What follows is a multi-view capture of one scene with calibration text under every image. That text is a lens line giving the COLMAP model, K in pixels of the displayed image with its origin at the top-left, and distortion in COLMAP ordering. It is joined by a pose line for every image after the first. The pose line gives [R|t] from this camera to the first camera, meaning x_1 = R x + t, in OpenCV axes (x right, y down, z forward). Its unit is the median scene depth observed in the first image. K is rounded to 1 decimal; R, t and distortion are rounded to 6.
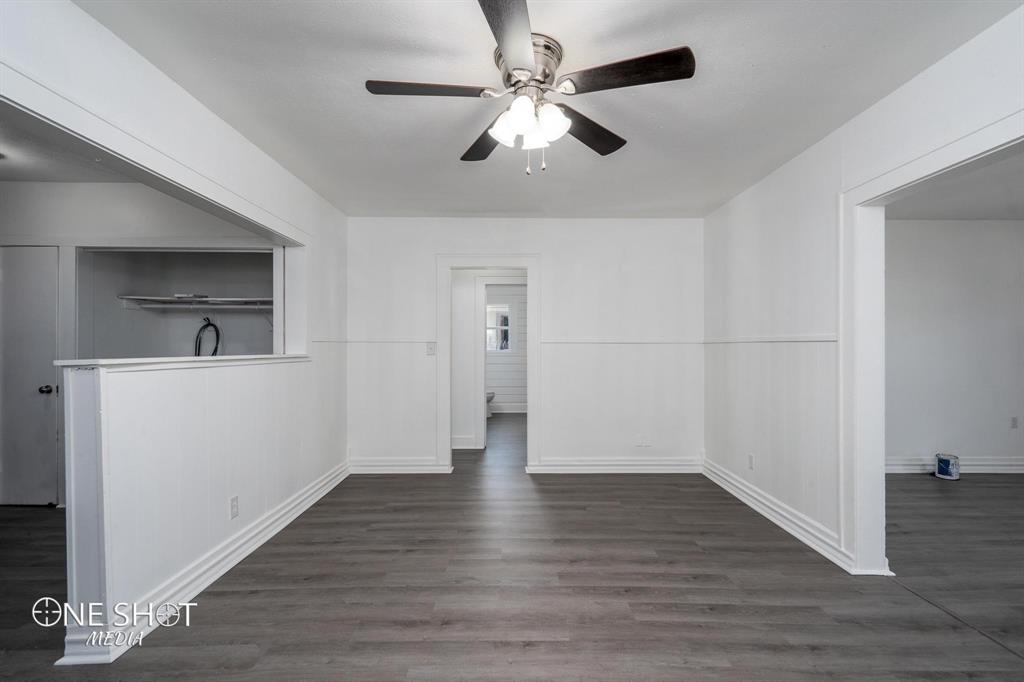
lens RADIAL K [[476.6, 0, 497.3], [0, 476.6, 341.6], [0, 0, 1]] dist [-0.000944, 0.000106]
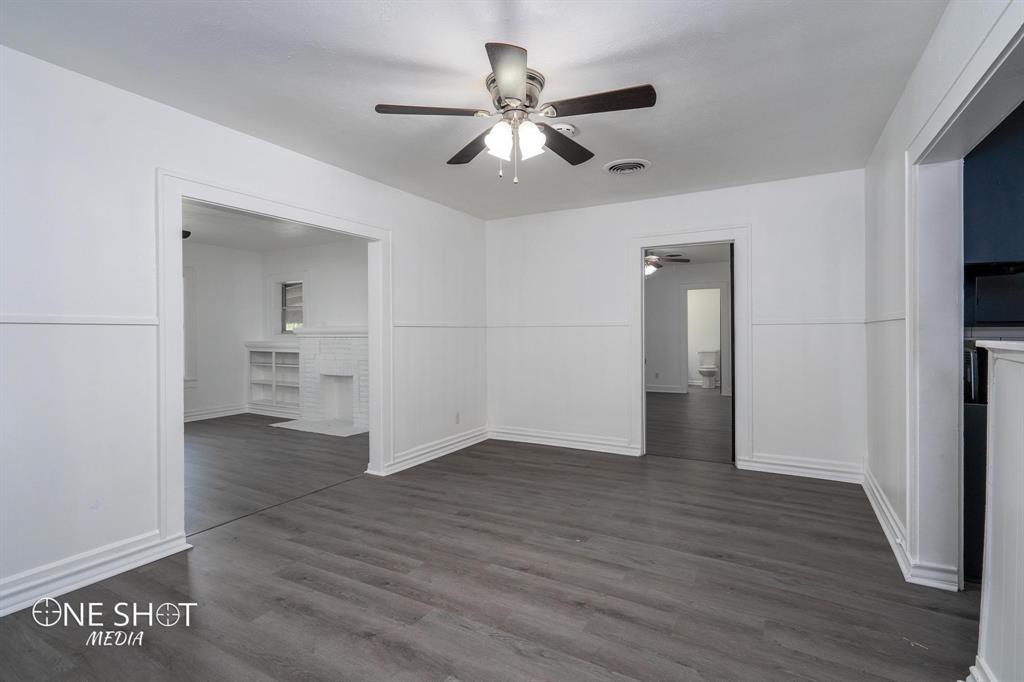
lens RADIAL K [[476.6, 0, 497.3], [0, 476.6, 341.6], [0, 0, 1]] dist [-0.000944, 0.000106]
pose [[-0.871052, -0.005263, 0.491163, -0.442624], [-0.001661, 0.999968, 0.007769, 0.030064], [-0.491188, 0.005952, -0.871033, 1.943754]]
